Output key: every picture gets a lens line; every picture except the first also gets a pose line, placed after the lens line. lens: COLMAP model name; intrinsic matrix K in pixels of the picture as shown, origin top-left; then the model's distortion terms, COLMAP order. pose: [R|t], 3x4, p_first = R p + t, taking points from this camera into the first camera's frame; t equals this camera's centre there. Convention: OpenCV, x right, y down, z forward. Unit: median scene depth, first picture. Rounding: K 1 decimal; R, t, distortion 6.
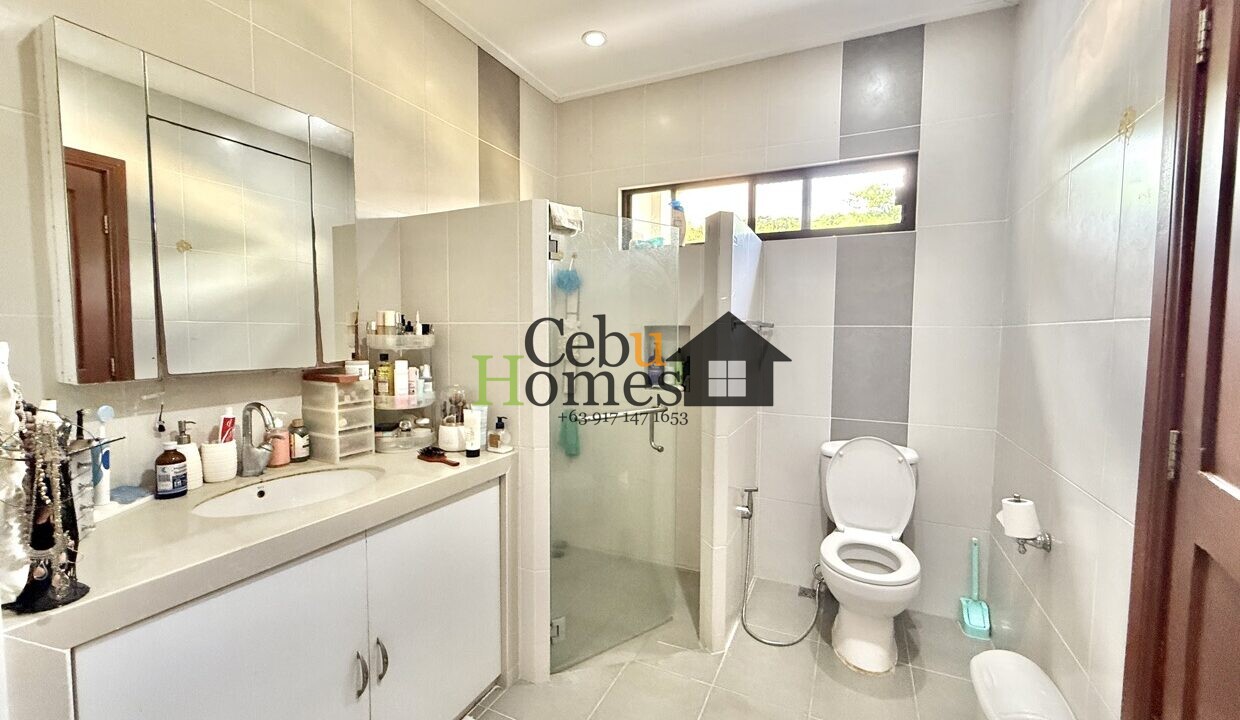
lens RADIAL K [[491.4, 0, 619.5], [0, 491.4, 361.1], [0, 0, 1]] dist [-0.002327, -0.000273]
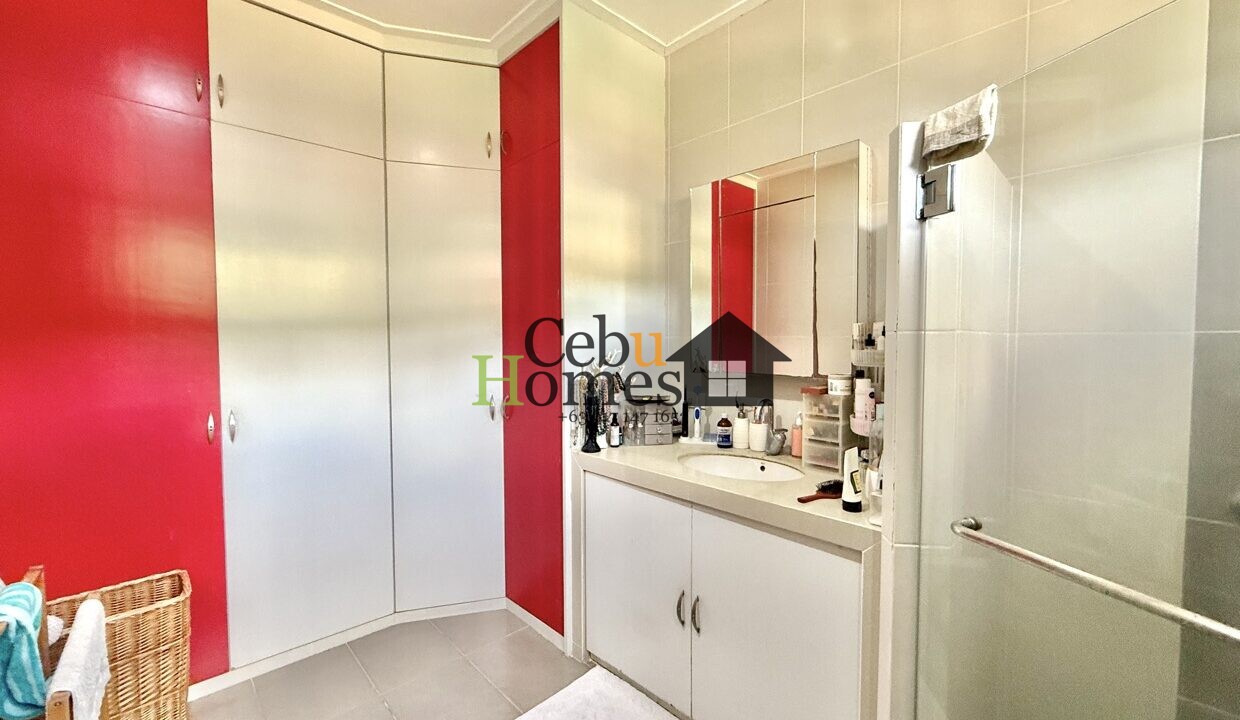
lens RADIAL K [[491.4, 0, 618.7], [0, 491.4, 363.3], [0, 0, 1]] dist [-0.002327, -0.000273]
pose [[-0.360487, 0.035844, -0.932075, 0.572865], [-0.044175, 0.997484, 0.055444, -0.062364], [0.931717, 0.061162, -0.357997, 0.980346]]
